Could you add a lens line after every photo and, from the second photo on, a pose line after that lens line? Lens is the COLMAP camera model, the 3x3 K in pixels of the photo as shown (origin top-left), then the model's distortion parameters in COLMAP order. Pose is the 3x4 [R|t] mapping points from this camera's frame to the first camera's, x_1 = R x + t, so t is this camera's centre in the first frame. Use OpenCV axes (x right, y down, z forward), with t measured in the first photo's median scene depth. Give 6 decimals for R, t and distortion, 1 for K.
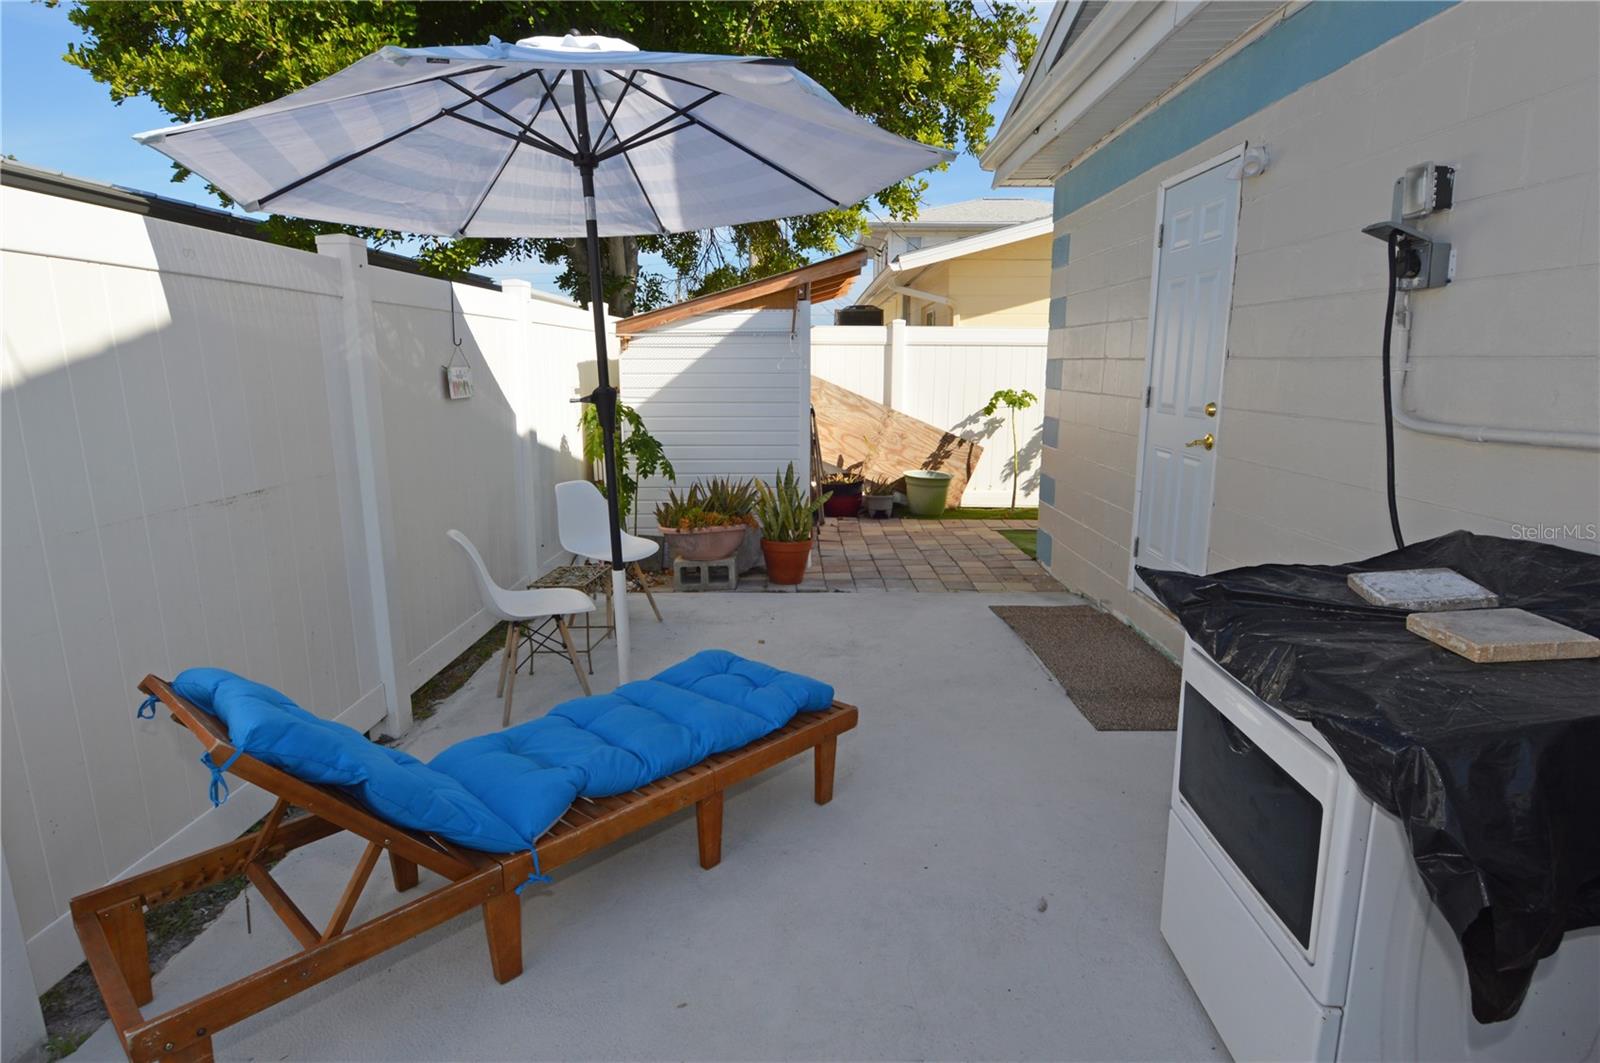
lens RADIAL K [[847.1, 0, 805.5], [0, 847.1, 524.8], [0, 0, 1]] dist [0.023064, -0.033377]
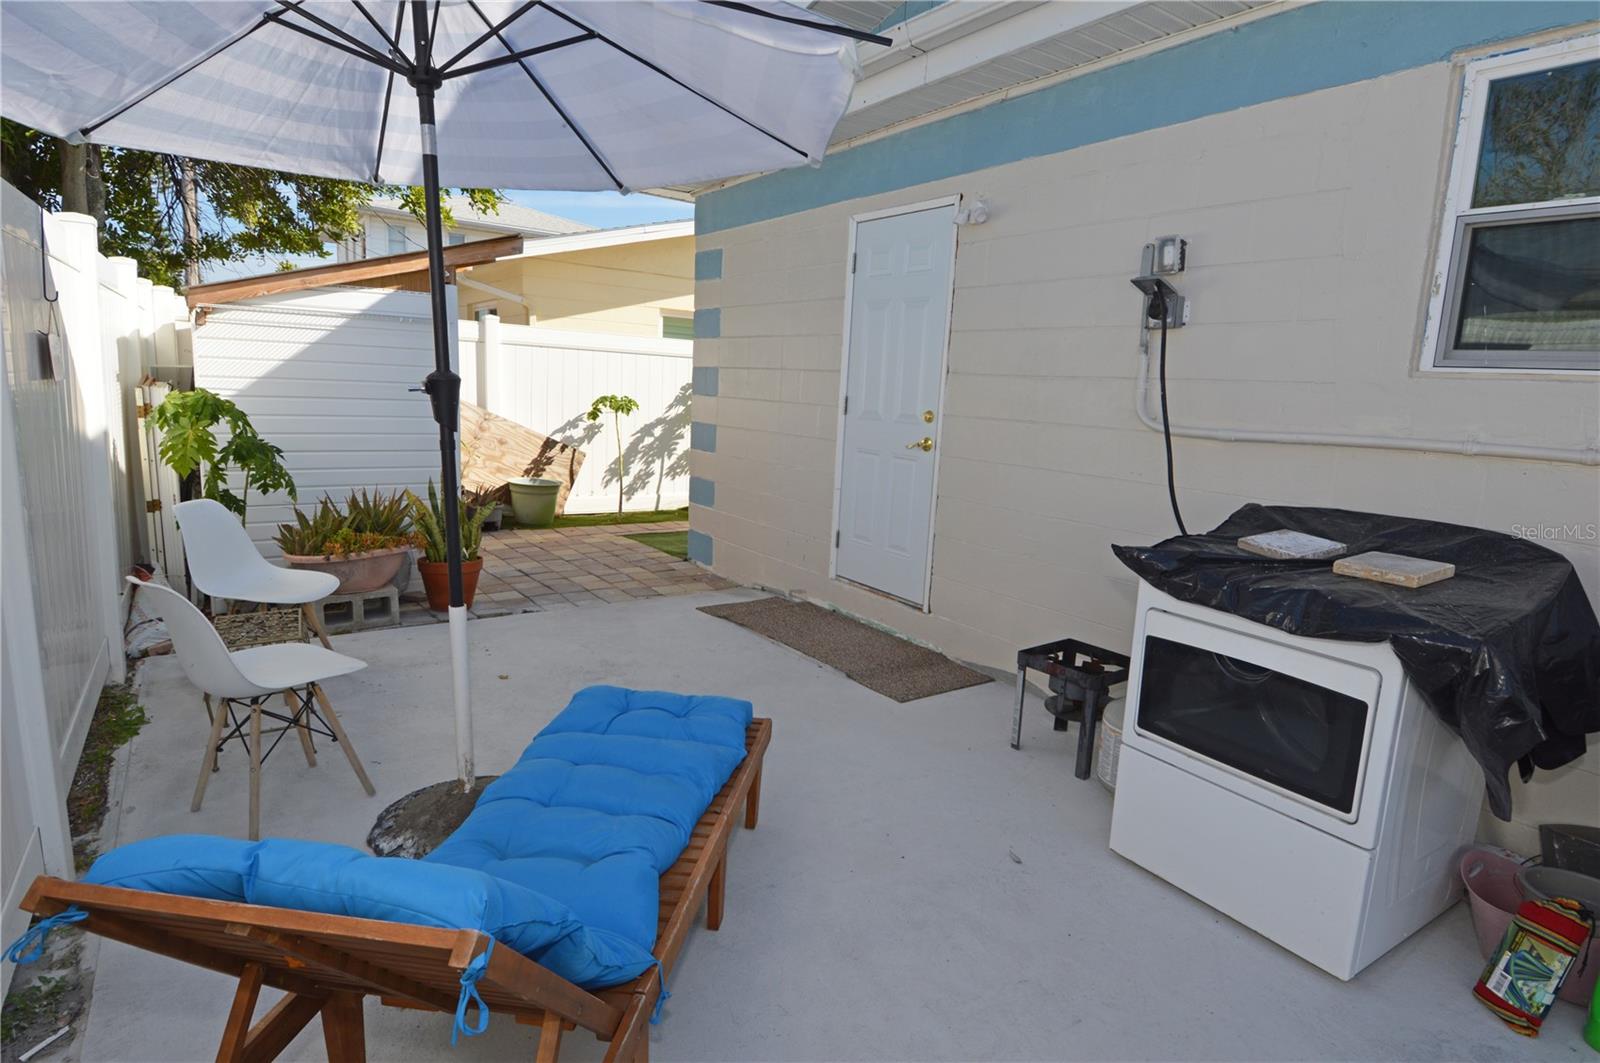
lens RADIAL K [[831.3, 0, 795.8], [0, 831.3, 527.5], [0, 0, 1]] dist [0.015108, -0.028586]
pose [[0.820686, -0.057739, 0.568455, -0.210797], [0.059987, 0.998090, 0.014774, -0.006461], [-0.568222, 0.021976, 0.822582, 0.098865]]
